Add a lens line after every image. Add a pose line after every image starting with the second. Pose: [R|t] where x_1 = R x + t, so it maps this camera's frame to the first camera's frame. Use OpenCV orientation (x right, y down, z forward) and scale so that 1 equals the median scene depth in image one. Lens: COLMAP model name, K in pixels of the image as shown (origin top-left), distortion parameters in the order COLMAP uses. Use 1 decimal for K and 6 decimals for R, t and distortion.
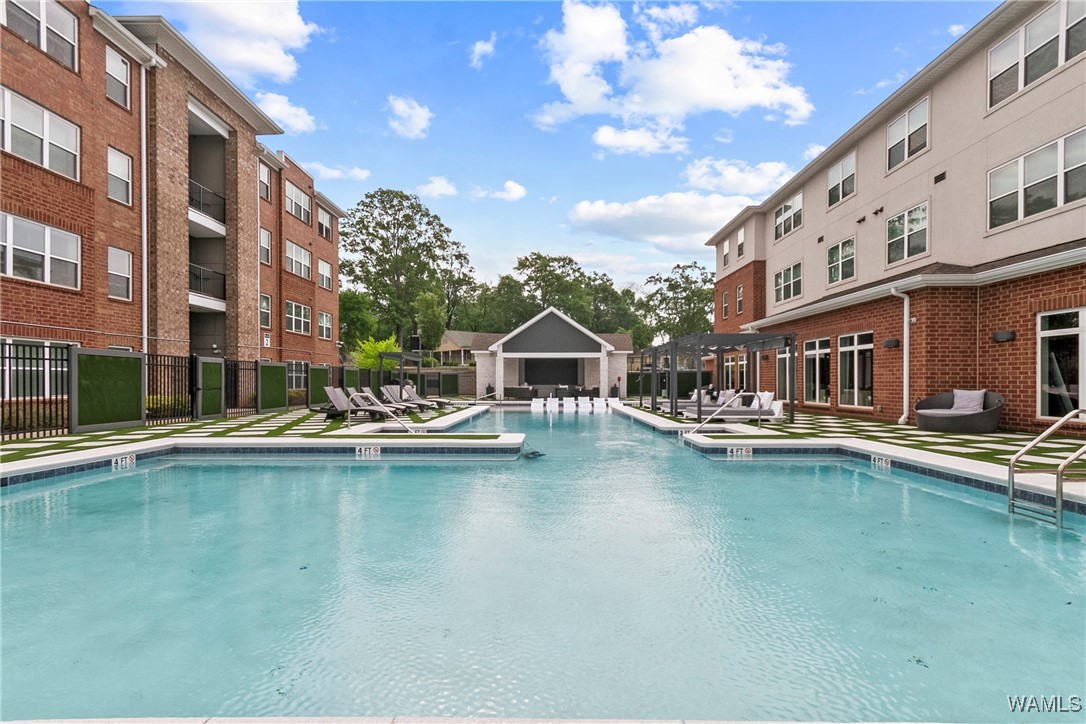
lens RADIAL K [[525.2, 0, 557.3], [0, 525.2, 377.7], [0, 0, 1]] dist [0.006093, 0.002980]
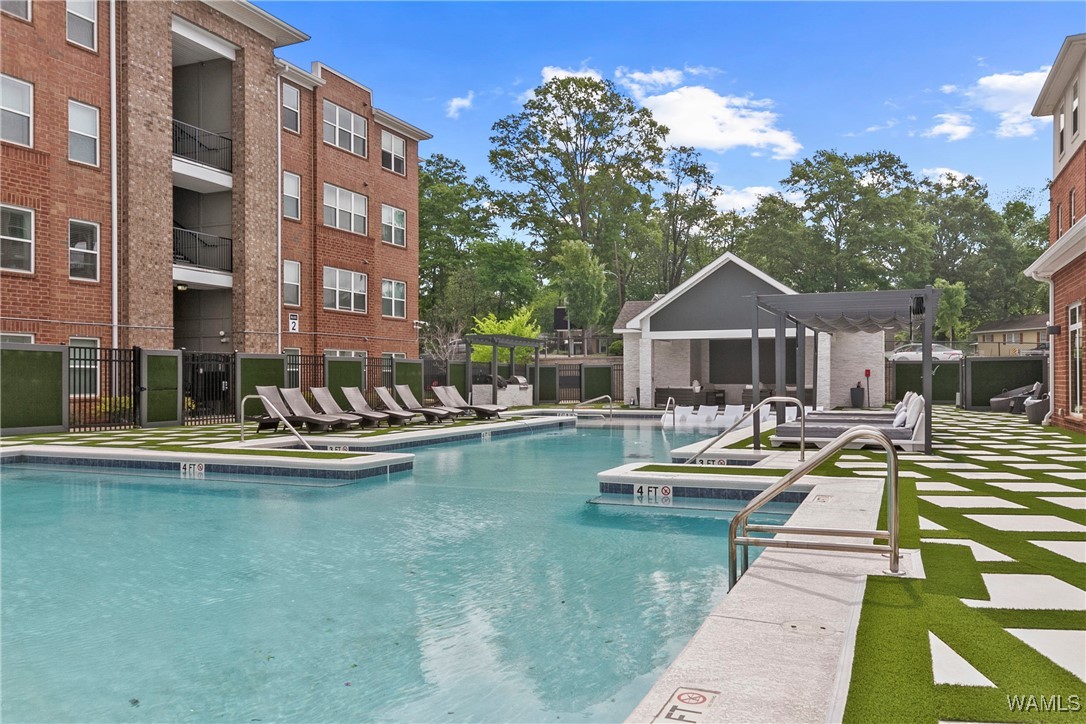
lens RADIAL K [[885.8, 0, 545.6], [0, 885.8, 371.0], [0, 0, 1]] dist [-0.000892, 0.027271]
pose [[0.921431, -0.005031, -0.388510, 0.284190], [0.004711, 0.999987, -0.001776, -0.000247], [0.388514, -0.000194, 0.921443, -0.005397]]
